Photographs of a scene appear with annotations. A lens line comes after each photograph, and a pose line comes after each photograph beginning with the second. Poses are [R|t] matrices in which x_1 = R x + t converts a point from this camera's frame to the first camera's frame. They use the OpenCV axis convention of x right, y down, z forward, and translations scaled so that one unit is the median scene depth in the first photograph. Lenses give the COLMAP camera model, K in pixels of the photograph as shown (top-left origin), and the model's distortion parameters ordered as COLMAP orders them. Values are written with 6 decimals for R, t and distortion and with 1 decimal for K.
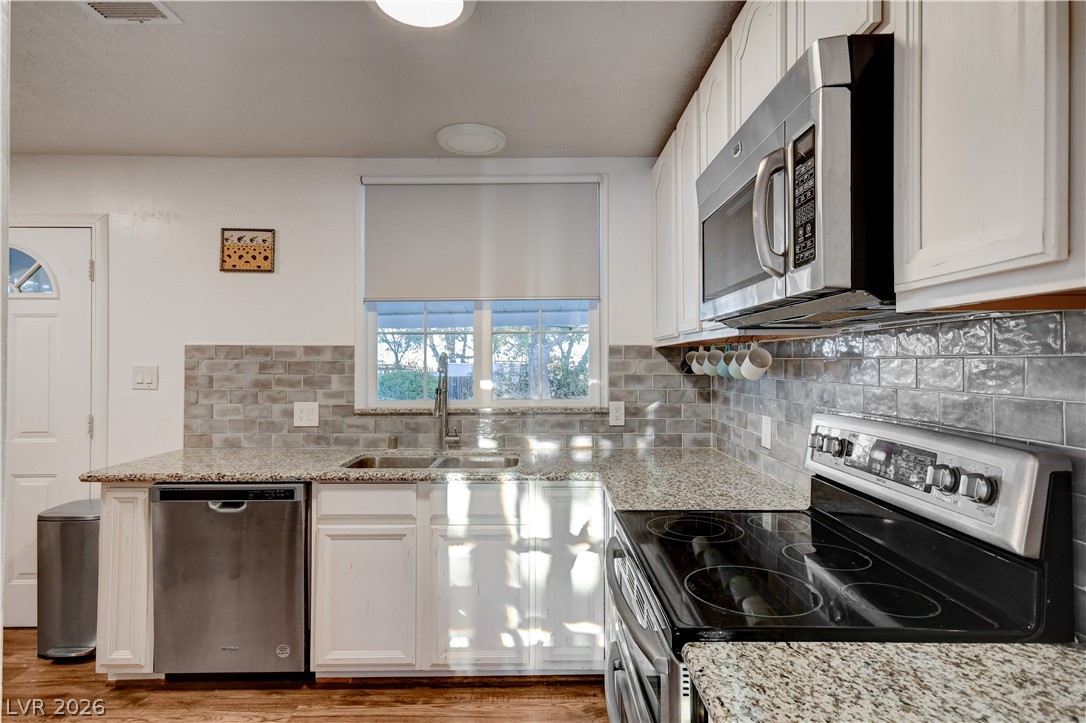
lens RADIAL K [[555.7, 0, 543.3], [0, 555.7, 363.3], [0, 0, 1]] dist [0.028316, 0.002635]
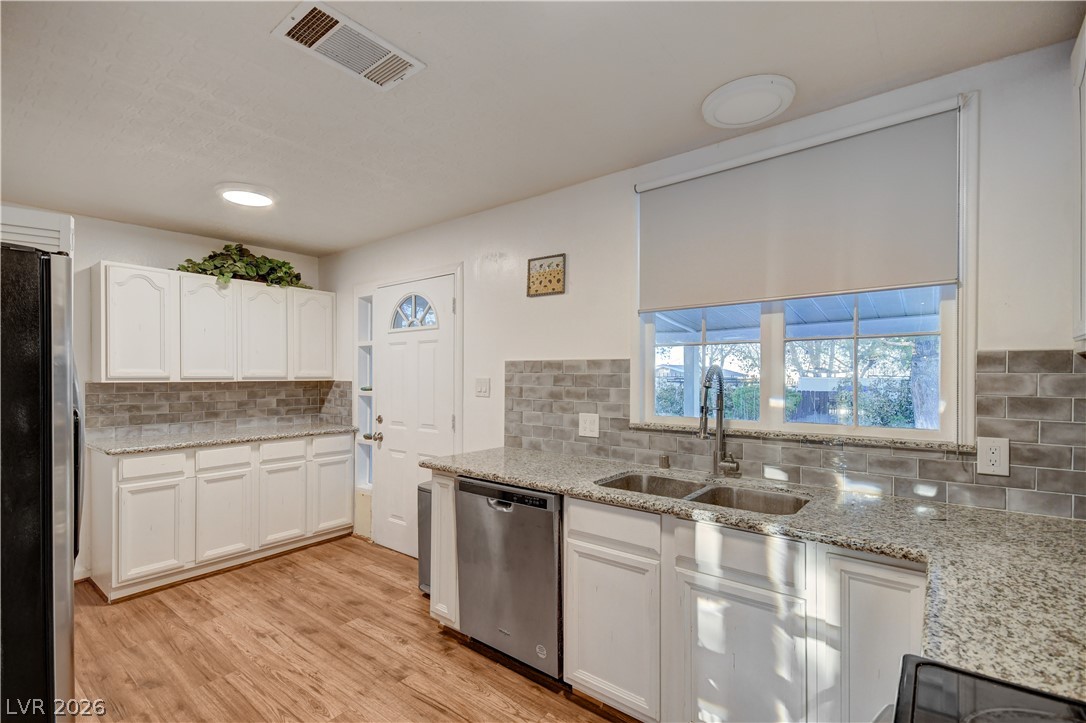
lens RADIAL K [[488.8, 0, 548.4], [0, 488.8, 379.8], [0, 0, 1]] dist [0.017744, -0.000314]
pose [[0.785736, 0.008772, -0.618500, 0.085422], [-0.005475, 0.999959, 0.007226, -0.000206], [0.618538, -0.002292, 0.785751, 0.232080]]
